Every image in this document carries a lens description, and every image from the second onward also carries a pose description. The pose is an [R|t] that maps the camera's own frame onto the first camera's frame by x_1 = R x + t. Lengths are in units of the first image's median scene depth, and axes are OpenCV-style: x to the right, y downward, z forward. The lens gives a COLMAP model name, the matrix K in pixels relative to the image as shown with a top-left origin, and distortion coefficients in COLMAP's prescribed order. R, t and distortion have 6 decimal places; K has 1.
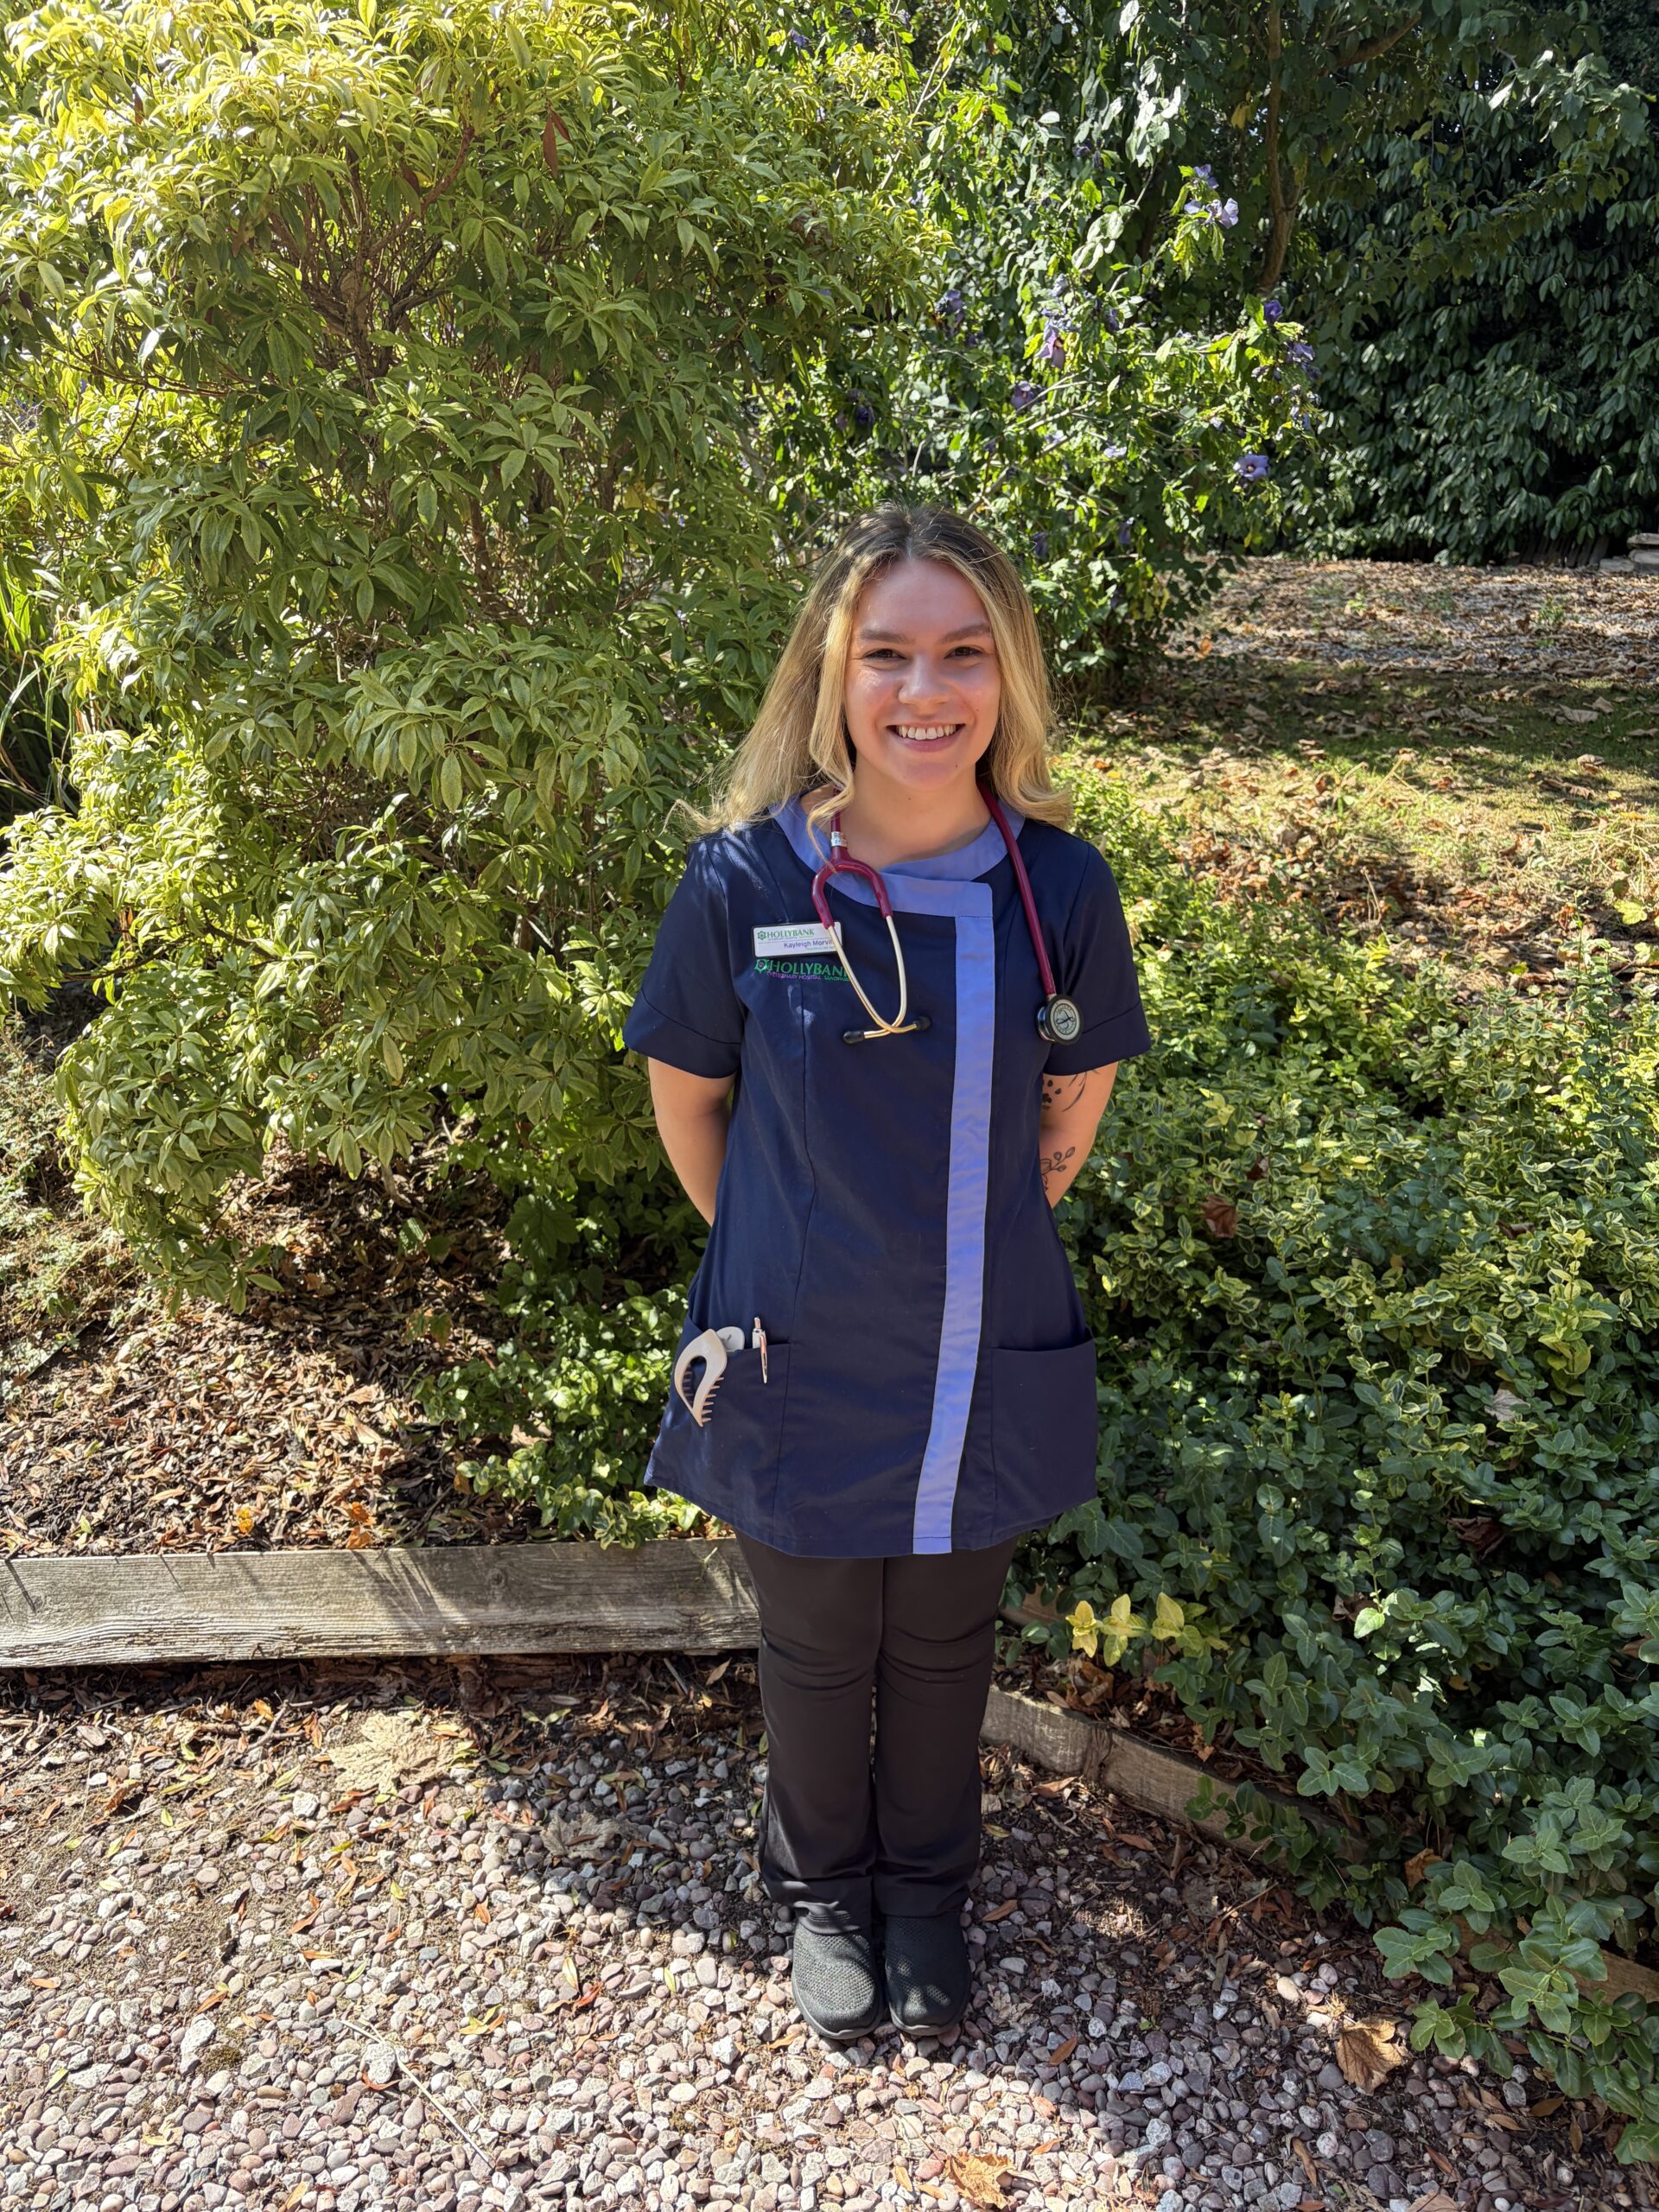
lens RADIAL K [[1697.3, 0, 826.9], [0, 1697.3, 1104.0], [0, 0, 1]] dist [-0.012443, 0.007308]
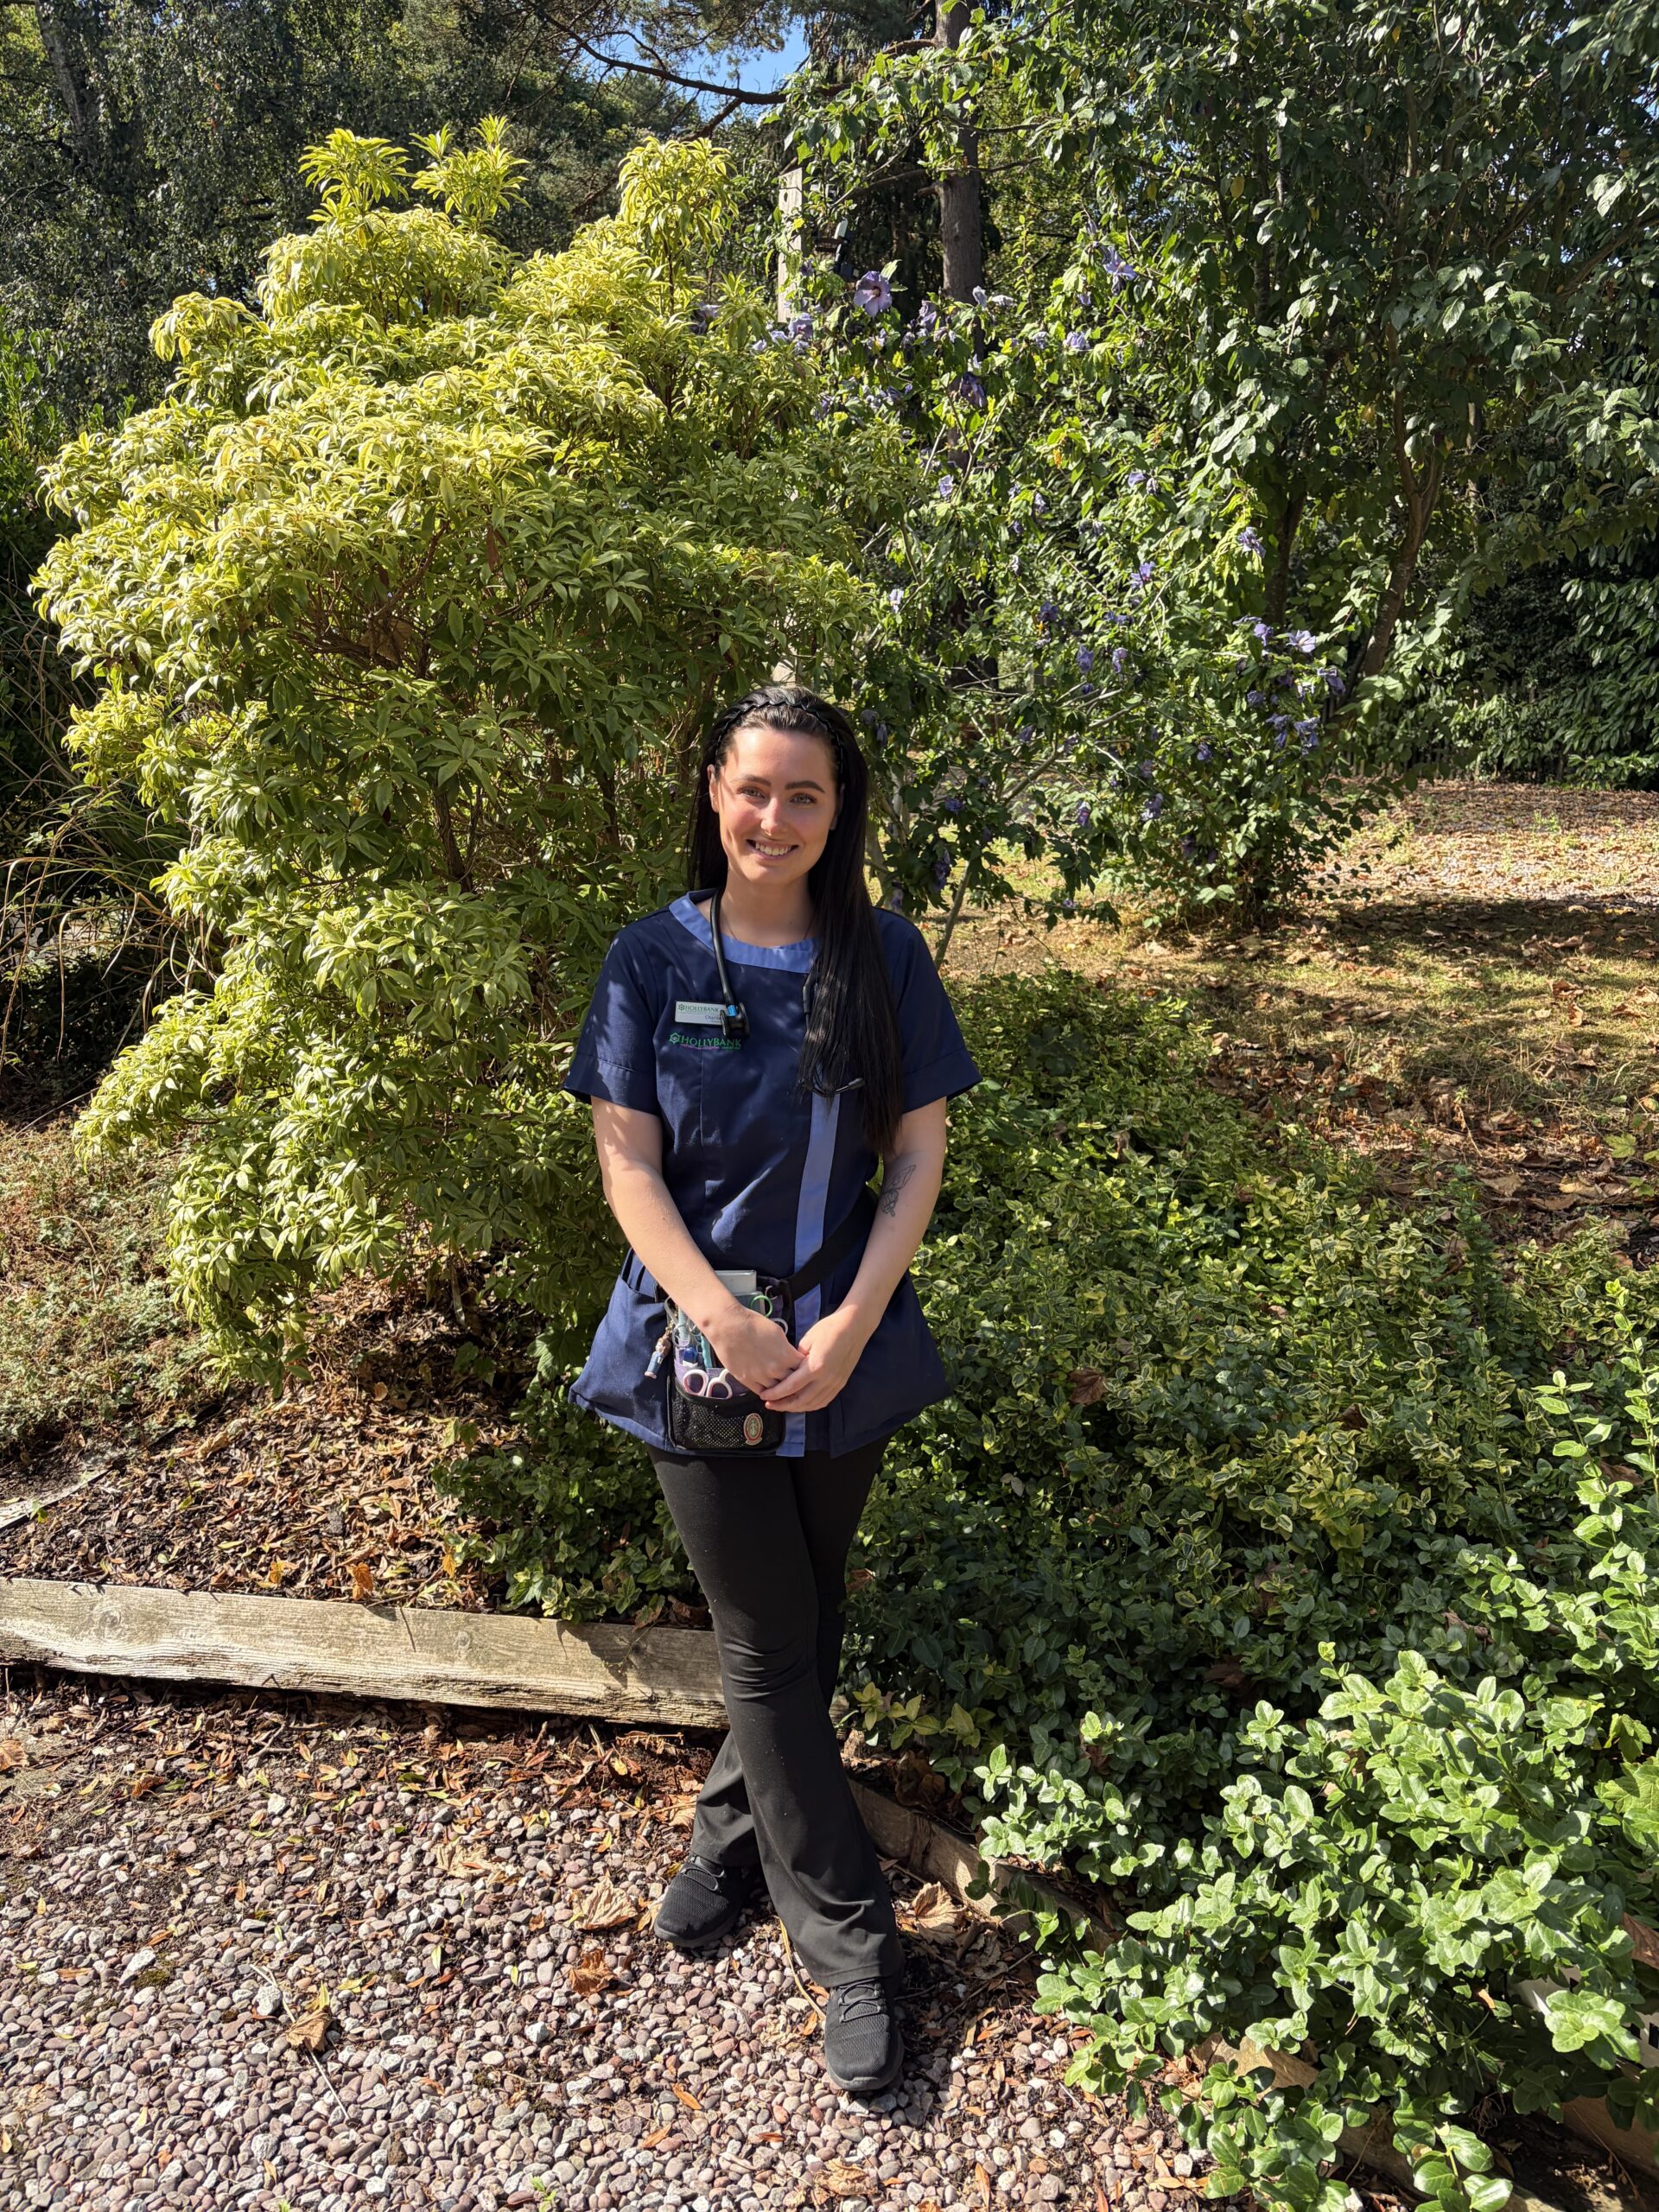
lens RADIAL K [[1697.3, 0, 845.1], [0, 1697.3, 1090.8], [0, 0, 1]] dist [-0.012443, 0.007308]
pose [[0.984679, 0.054744, -0.165558, 0.311930], [-0.074265, 0.990688, -0.114118, 0.014855], [0.157769, 0.124665, 0.979575, -0.226488]]
